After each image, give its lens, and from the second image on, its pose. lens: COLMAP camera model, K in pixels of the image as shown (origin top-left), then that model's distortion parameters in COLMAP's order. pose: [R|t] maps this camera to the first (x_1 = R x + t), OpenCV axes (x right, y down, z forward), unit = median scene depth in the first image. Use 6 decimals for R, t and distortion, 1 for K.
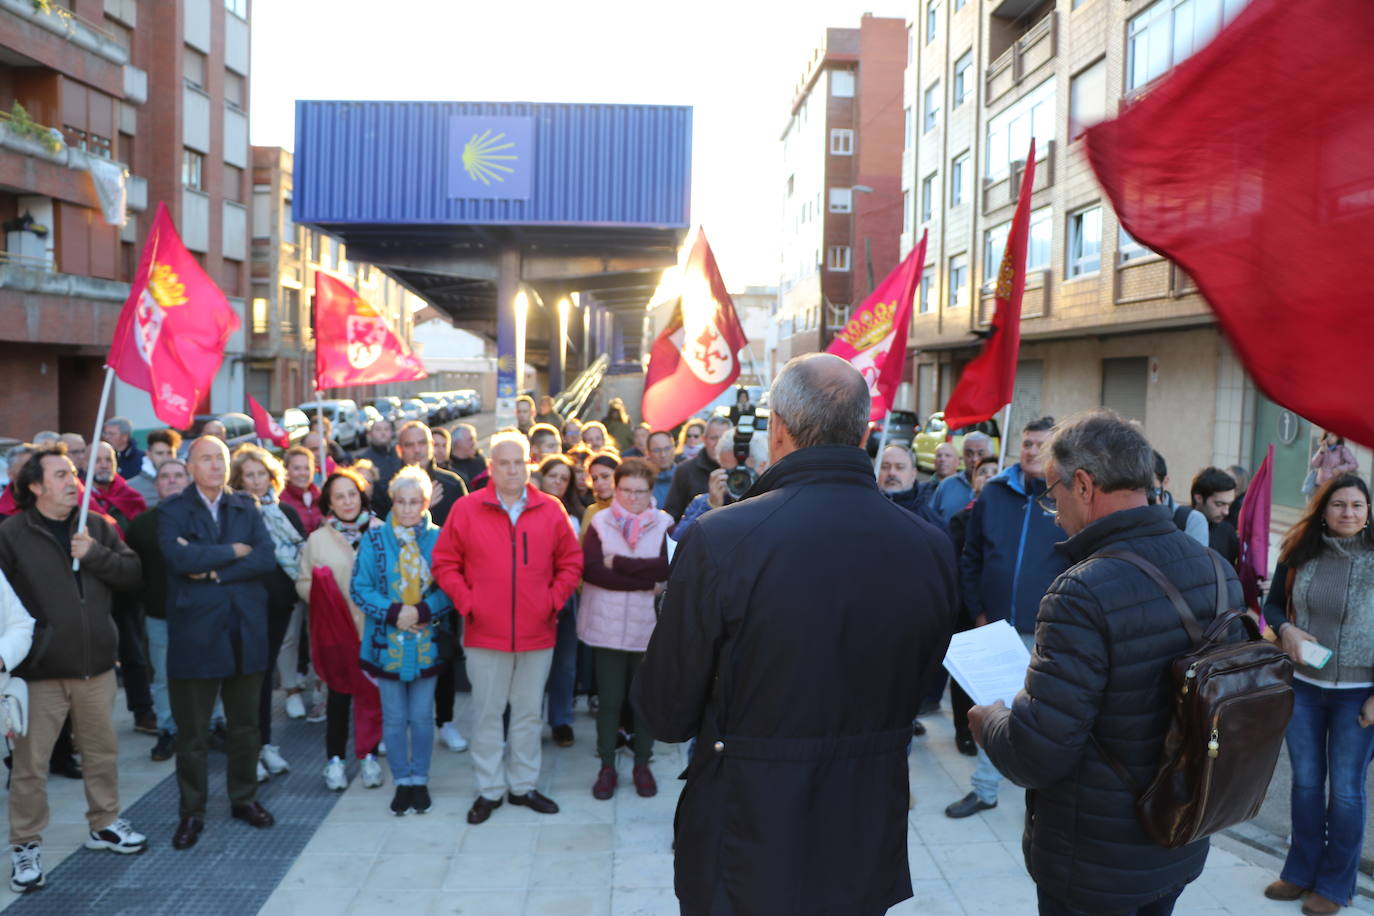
lens RADIAL K [[1097.7, 0, 680.3], [0, 1097.7, 472.0], [0, 0, 1]] dist [-0.168446, 0.108809]
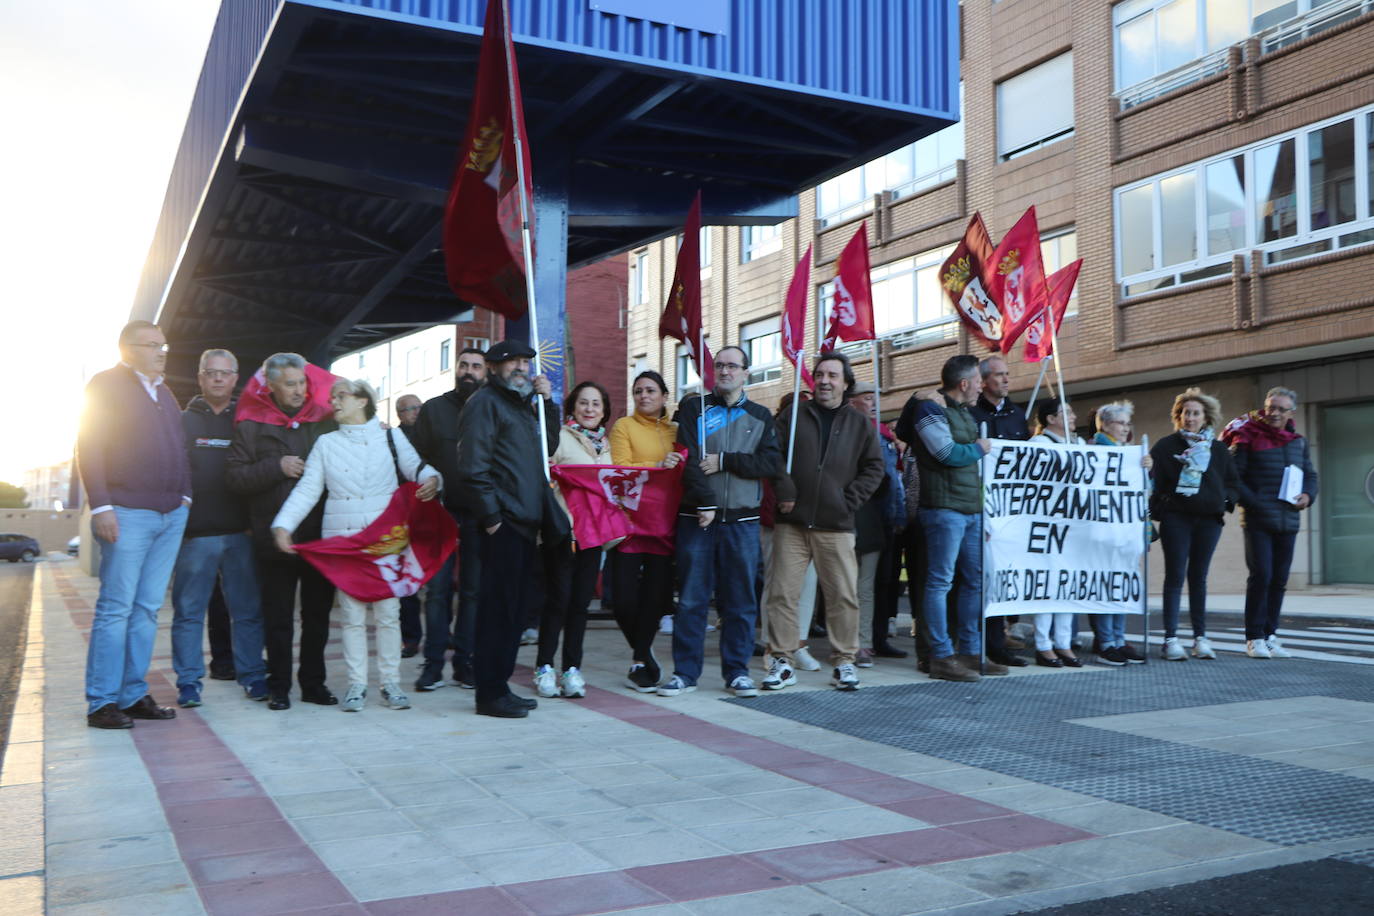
lens RADIAL K [[1295.6, 0, 654.5], [0, 1295.6, 460.9], [0, 0, 1]] dist [-0.027862, -0.010334]
pose [[0.924910, 0.015086, 0.379886, -0.177040], [0.037497, 0.990721, -0.130638, 0.023871], [-0.378332, 0.135073, 0.915762, 0.173343]]
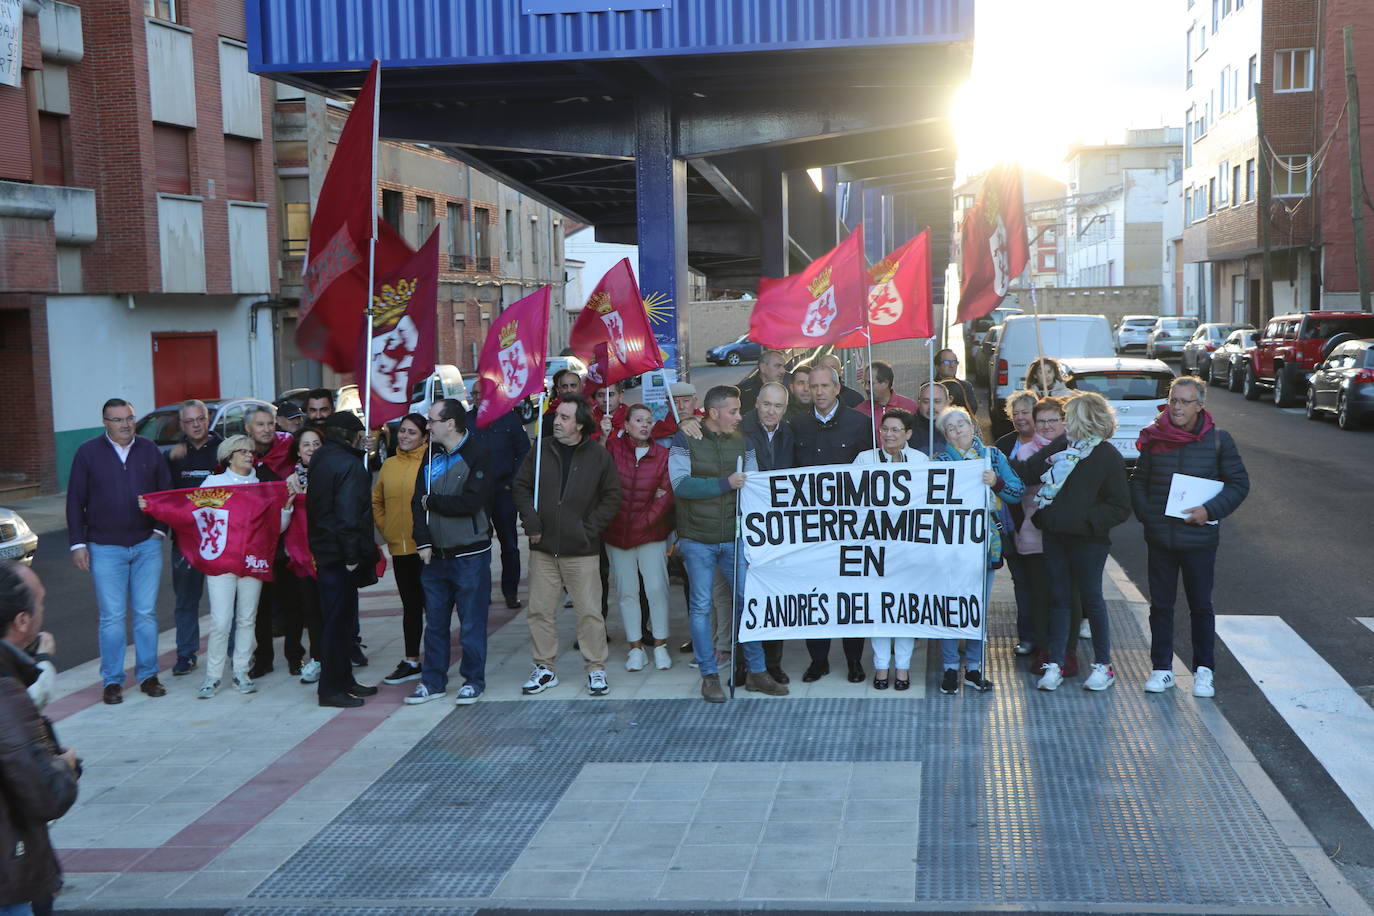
lens RADIAL K [[1791.3, 0, 690.4], [0, 1791.3, 462.8], [0, 0, 1]] dist [-0.001835, 0.391760]
pose [[0.982195, -0.030621, -0.185353, 0.014659], [0.031397, 0.999506, 0.001254, -0.009741], [0.185223, -0.007051, 0.982671, 0.045981]]
